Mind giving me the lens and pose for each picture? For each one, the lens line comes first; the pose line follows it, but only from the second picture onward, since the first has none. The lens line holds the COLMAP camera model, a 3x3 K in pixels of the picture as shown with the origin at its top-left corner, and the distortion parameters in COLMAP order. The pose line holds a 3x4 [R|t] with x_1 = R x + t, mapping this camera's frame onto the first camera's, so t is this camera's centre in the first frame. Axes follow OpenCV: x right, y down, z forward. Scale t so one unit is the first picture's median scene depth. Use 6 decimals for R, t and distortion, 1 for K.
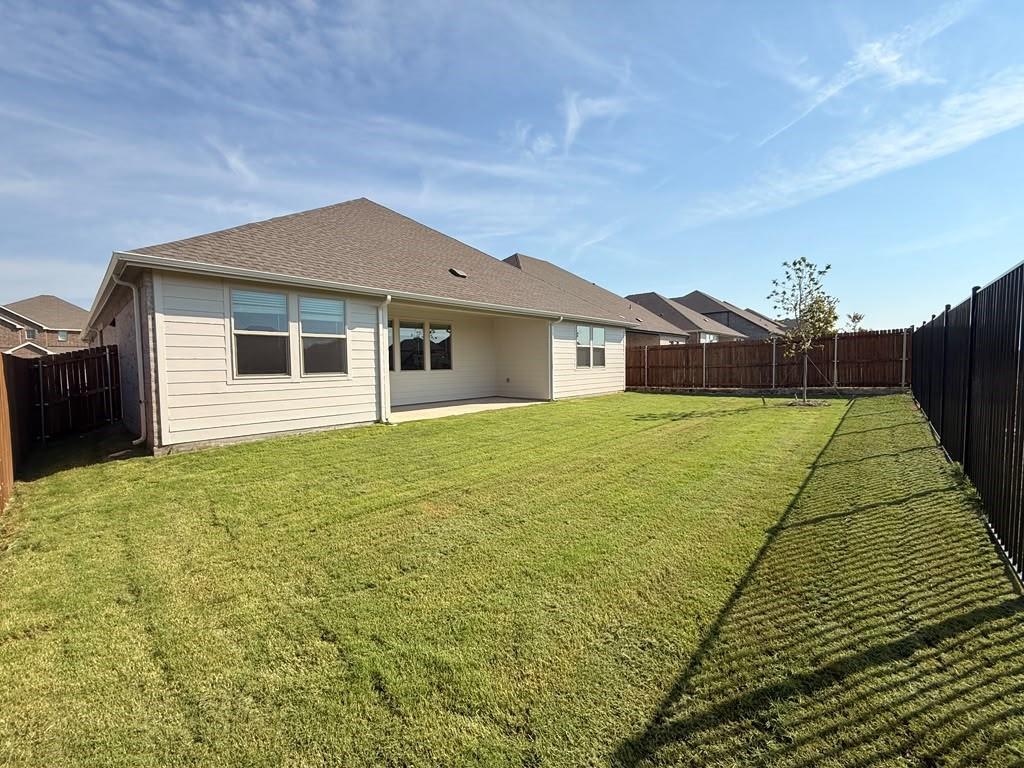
lens RADIAL K [[407.5, 0, 502.4], [0, 407.5, 386.6], [0, 0, 1]] dist [-0.003579, 0.001394]
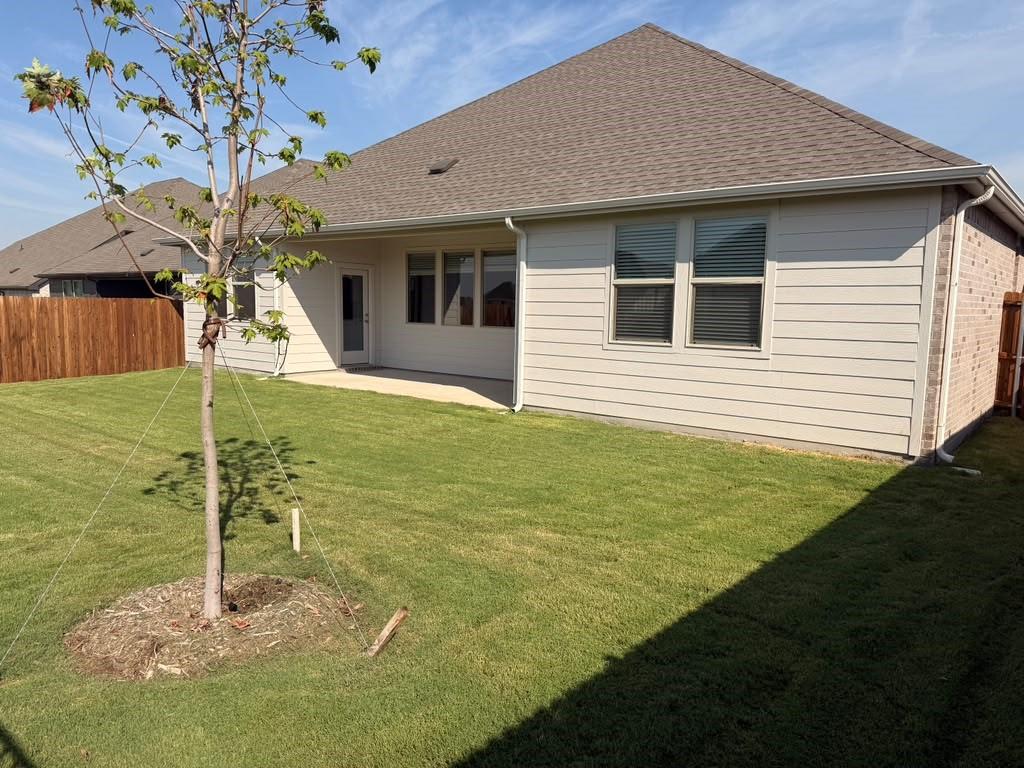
lens RADIAL K [[718.3, 0, 512.4], [0, 718.3, 393.3], [0, 0, 1]] dist [0.050787, -0.058624]
pose [[0.027667, 0.111144, -0.993419, 0.923058], [-0.090764, 0.989974, 0.108231, -0.069337], [0.995488, 0.087172, 0.037477, 0.990568]]
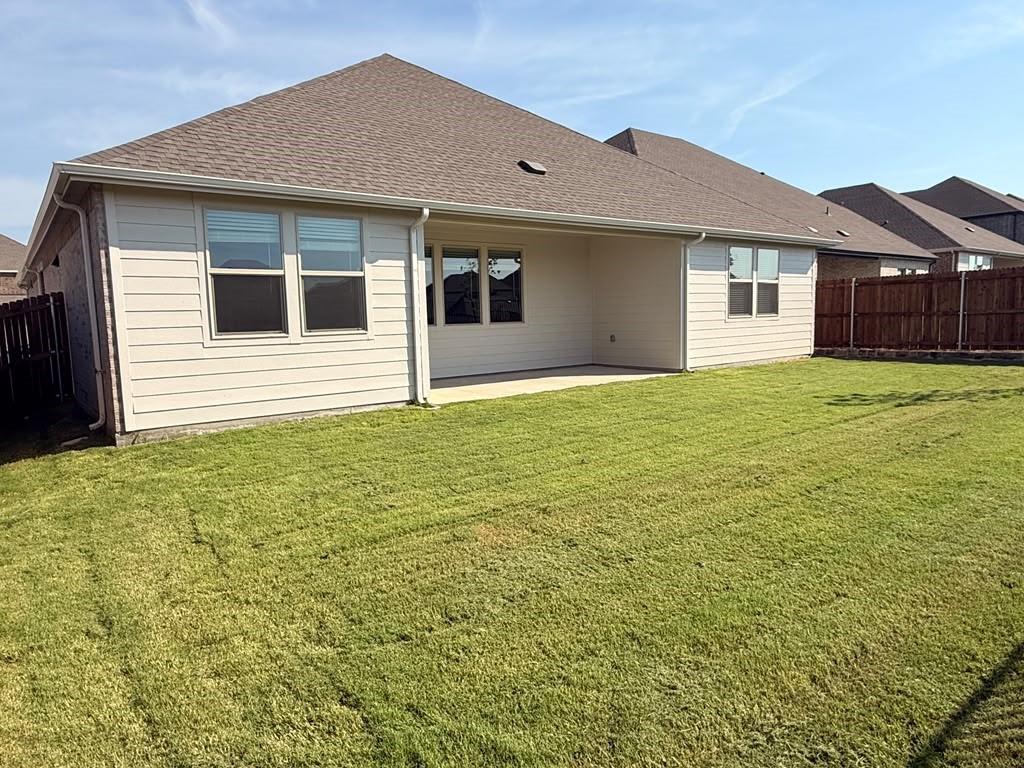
lens RADIAL K [[649.1, 0, 490.1], [0, 649.1, 392.4], [0, 0, 1]] dist [-0.010881, 0.002567]
pose [[0.984479, 0.008436, -0.175299, 0.005164], [0.003655, 0.997642, 0.068537, -0.002462], [0.175464, -0.068114, 0.982127, -0.016284]]
